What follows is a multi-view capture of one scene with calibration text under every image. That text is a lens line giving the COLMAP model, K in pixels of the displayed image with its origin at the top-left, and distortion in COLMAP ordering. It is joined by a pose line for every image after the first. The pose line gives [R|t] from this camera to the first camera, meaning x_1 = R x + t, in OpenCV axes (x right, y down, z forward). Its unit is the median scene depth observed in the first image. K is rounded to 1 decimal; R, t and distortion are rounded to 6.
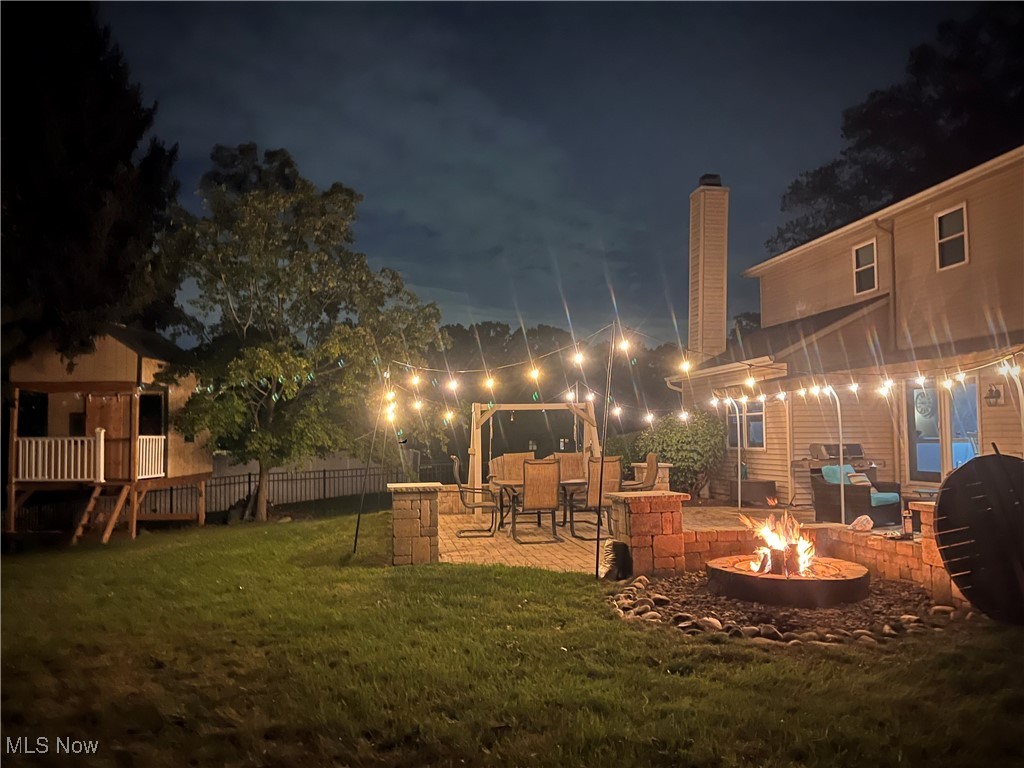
lens RADIAL K [[796.7, 0, 510.4], [0, 796.7, 387.2], [0, 0, 1]] dist [0.035425, -0.006108]
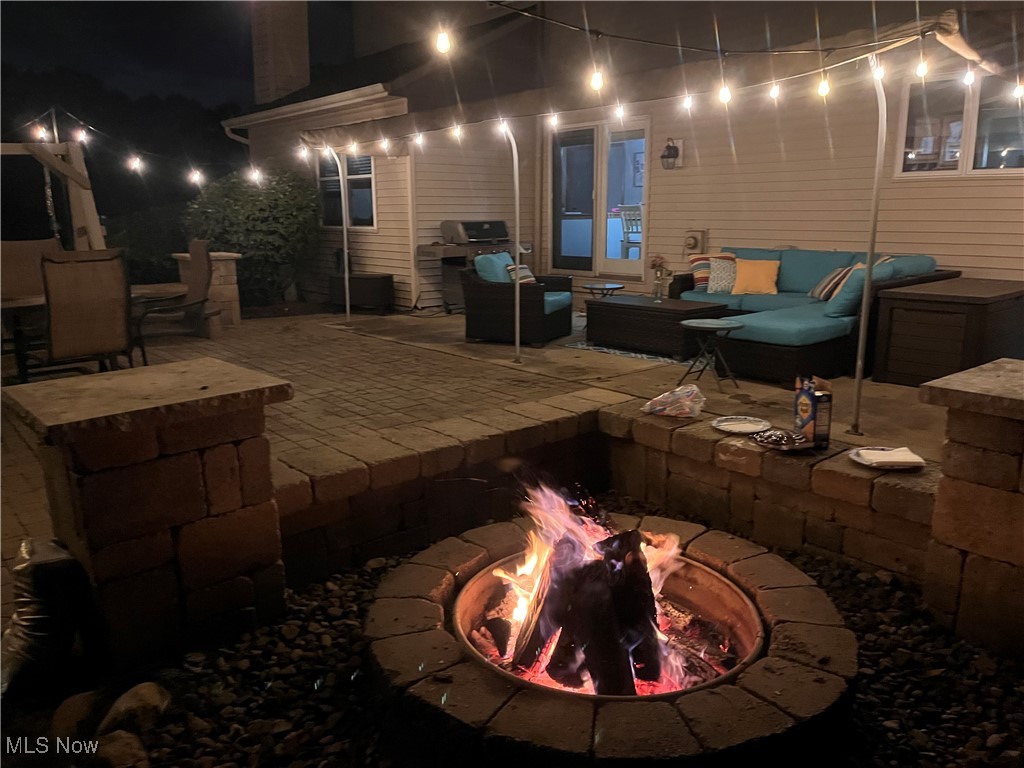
lens RADIAL K [[796.7, 0, 510.3], [0, 796.7, 383.2], [0, 0, 1]] dist [0.035425, -0.006108]
pose [[0.869456, -0.101551, 0.483461, 0.072711], [-0.031097, 0.965452, 0.258719, 0.024539], [-0.493031, -0.239979, 0.836260, 0.344155]]
